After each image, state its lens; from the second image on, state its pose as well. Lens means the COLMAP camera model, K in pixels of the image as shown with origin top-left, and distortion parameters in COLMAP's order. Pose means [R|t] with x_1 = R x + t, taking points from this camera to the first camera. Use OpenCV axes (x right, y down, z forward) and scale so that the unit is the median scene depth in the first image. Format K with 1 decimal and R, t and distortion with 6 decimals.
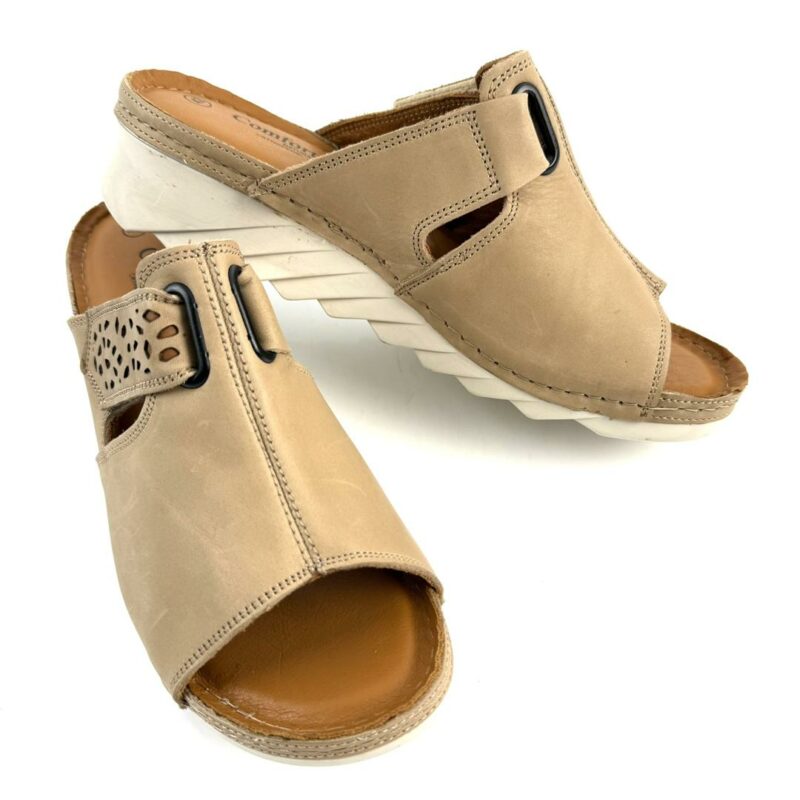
lens RADIAL K [[697.7, 0, 421.6], [0, 697.7, 398.6], [0, 0, 1]] dist [0.158557, -0.536026]
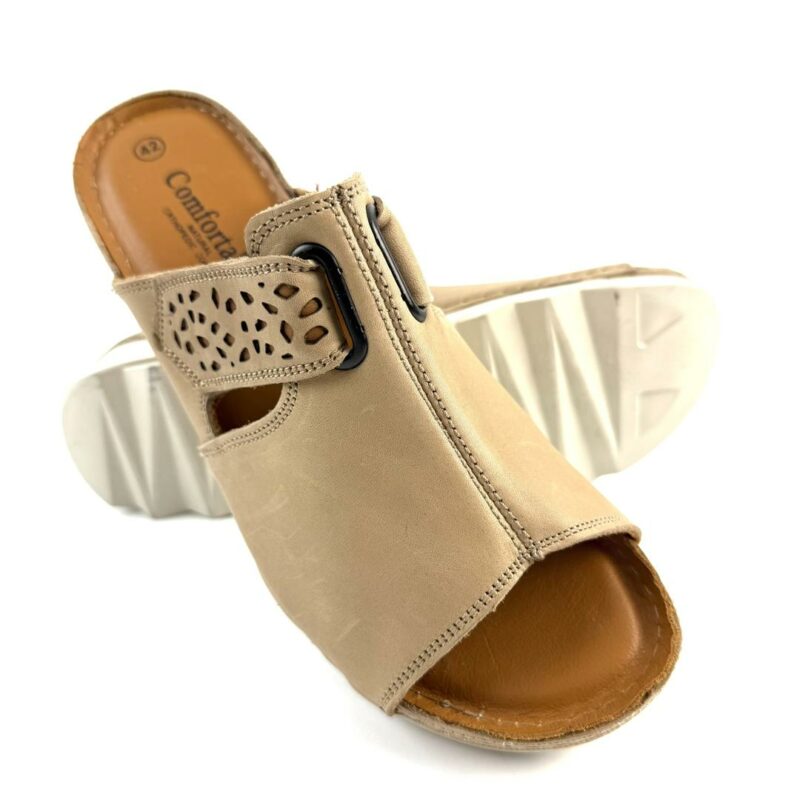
lens RADIAL K [[697.7, 0, 421.6], [0, 697.7, 398.6], [0, 0, 1]] dist [0.158557, -0.536026]
pose [[0.986285, -0.155366, 0.055705, -0.293058], [0.140597, 0.967645, 0.209512, -0.143026], [-0.086454, -0.198806, 0.976218, 0.189443]]
